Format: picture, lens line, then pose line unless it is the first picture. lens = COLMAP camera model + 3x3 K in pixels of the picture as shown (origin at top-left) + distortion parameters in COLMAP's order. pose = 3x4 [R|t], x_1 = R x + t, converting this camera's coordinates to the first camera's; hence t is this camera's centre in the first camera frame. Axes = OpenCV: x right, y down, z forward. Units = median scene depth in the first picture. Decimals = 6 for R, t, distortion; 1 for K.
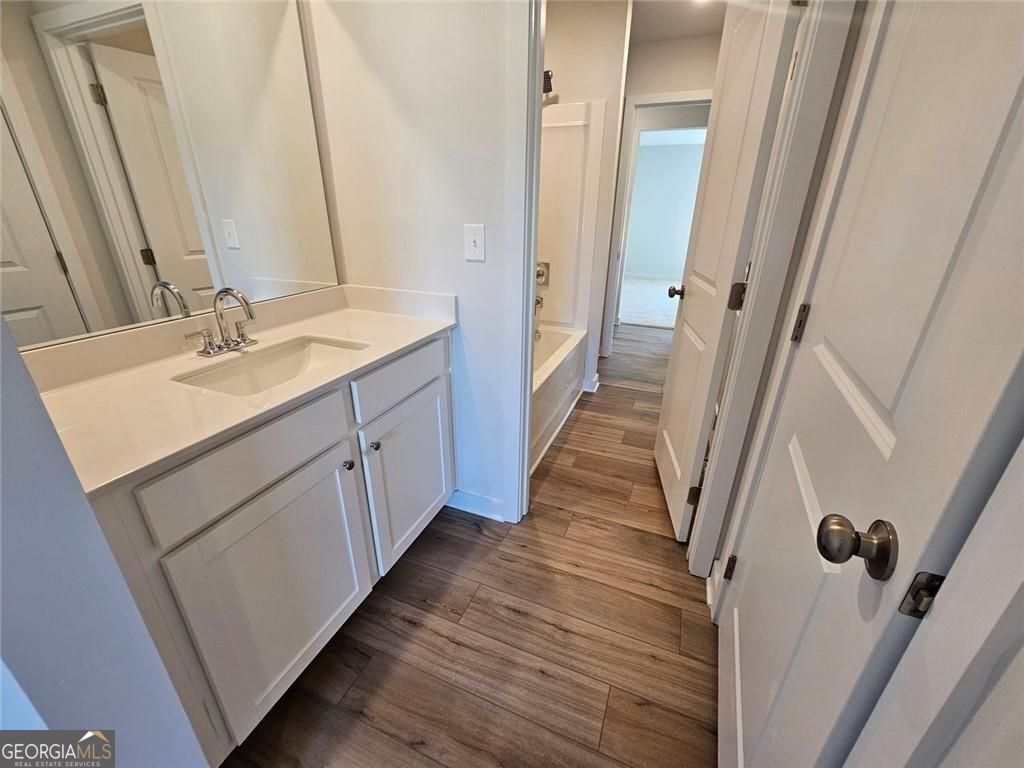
lens RADIAL K [[420.2, 0, 510.3], [0, 420.2, 380.3], [0, 0, 1]] dist [0.001383, -0.000146]
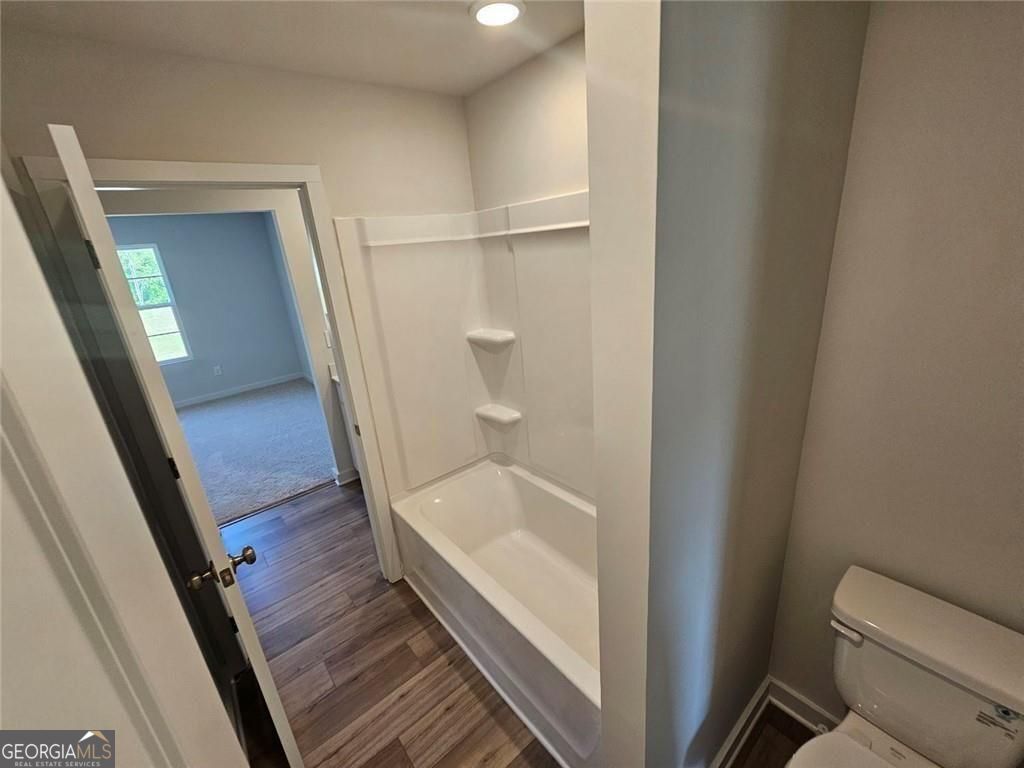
lens RADIAL K [[420.2, 0, 513.0], [0, 420.2, 389.1], [0, 0, 1]] dist [0.001383, -0.000146]
pose [[-0.466144, 0.315904, -0.826386, 0.683854], [-0.258346, 0.844761, 0.468655, -0.805041], [0.846148, 0.431954, -0.312168, 1.407089]]
